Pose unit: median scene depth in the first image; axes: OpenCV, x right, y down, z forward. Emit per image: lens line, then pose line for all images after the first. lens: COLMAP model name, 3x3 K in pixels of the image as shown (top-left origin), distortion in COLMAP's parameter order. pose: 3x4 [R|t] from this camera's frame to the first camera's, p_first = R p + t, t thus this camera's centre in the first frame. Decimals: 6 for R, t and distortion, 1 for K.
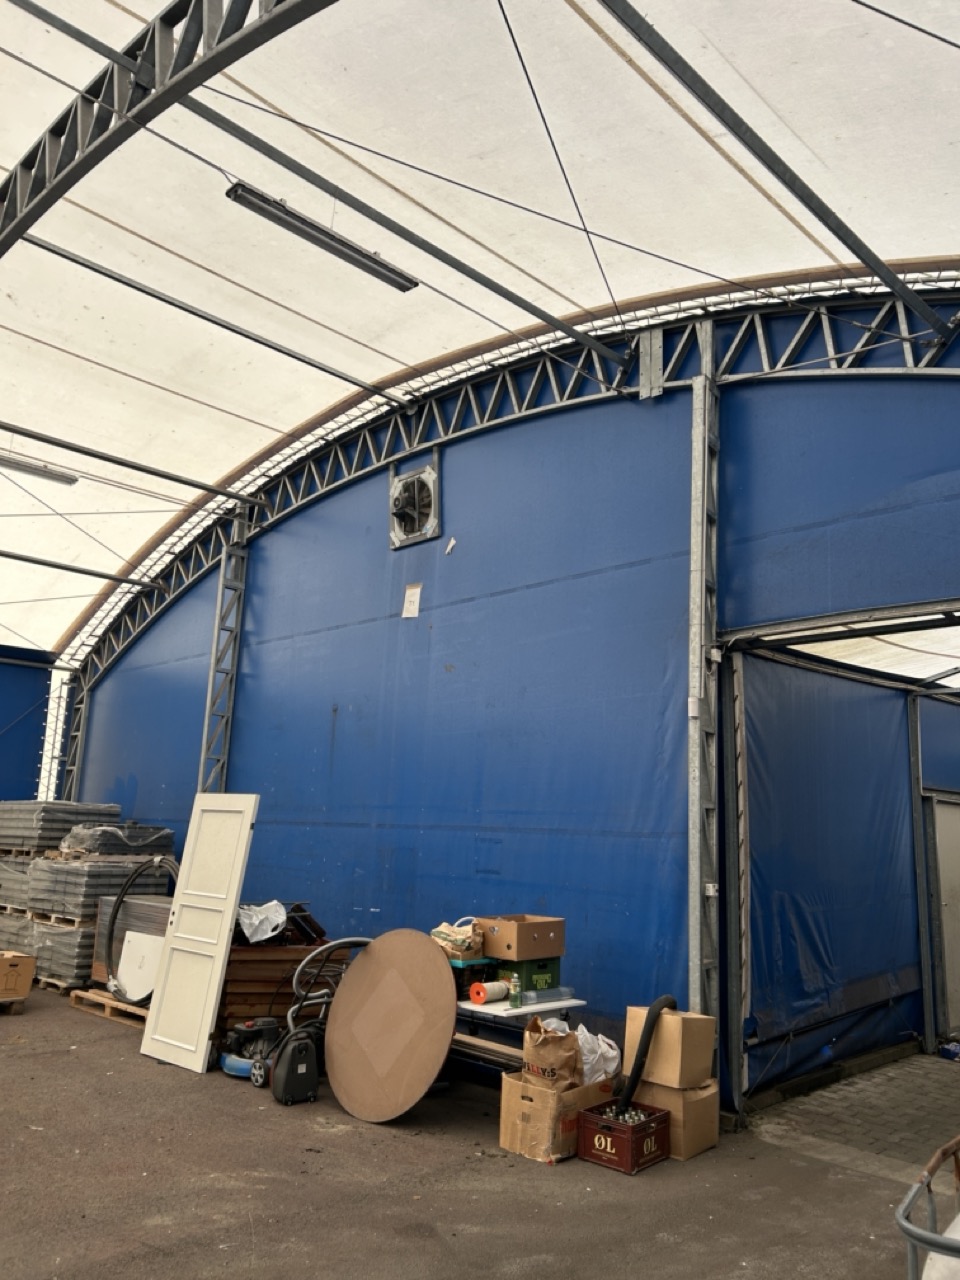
lens RADIAL K [[965.5, 0, 462.9], [0, 965.5, 638.0], [0, 0, 1]] dist [0.072120, -0.092493]
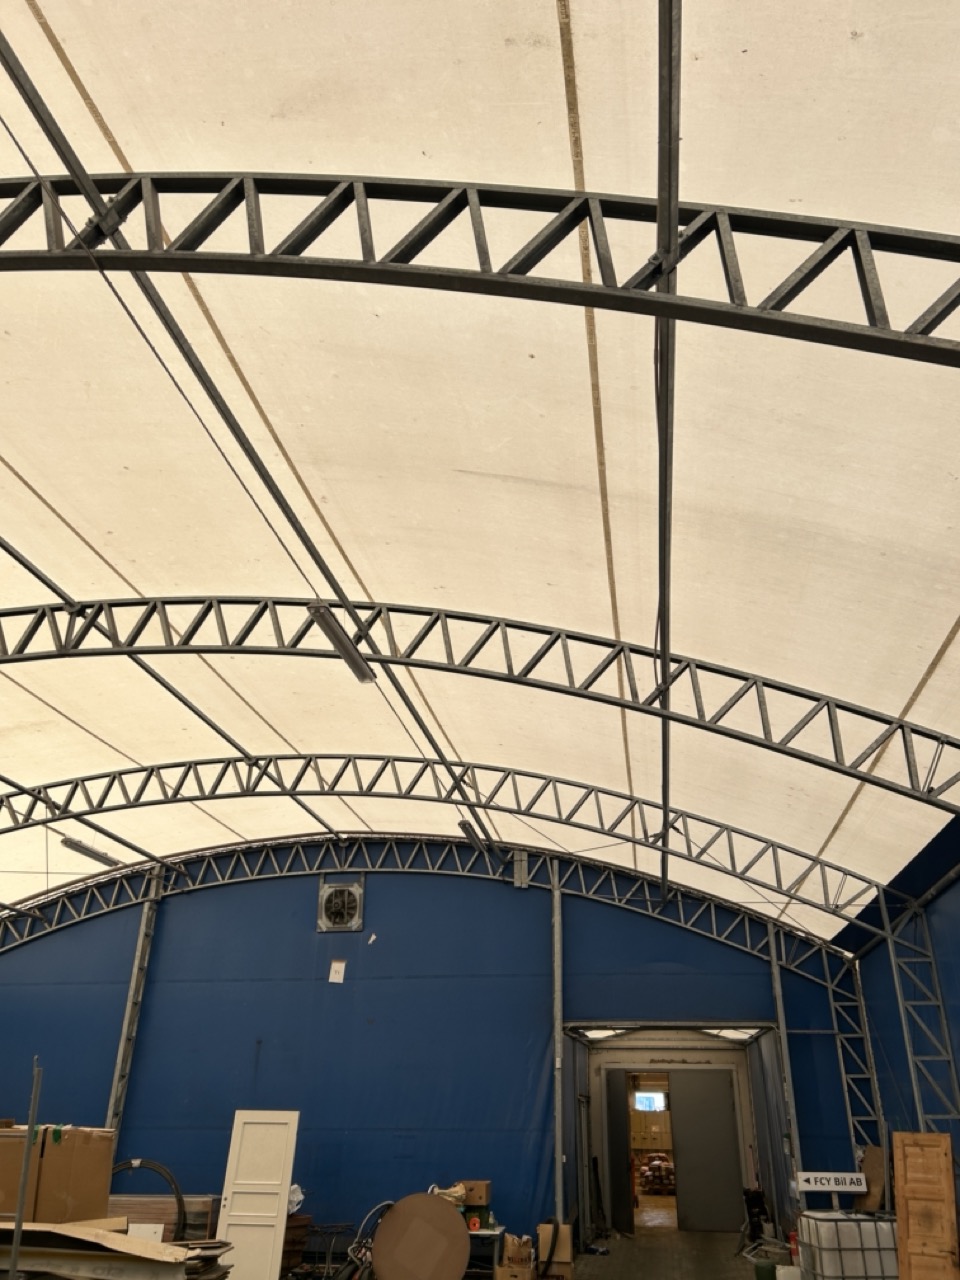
lens RADIAL K [[994.6, 0, 473.0], [0, 994.6, 622.8], [0, 0, 1]] dist [0.038226, -0.061015]
pose [[0.803028, 0.233296, 0.548378, -1.035489], [-0.094289, 0.958337, -0.269630, -0.188911], [-0.588435, 0.164815, 0.791569, -0.593201]]
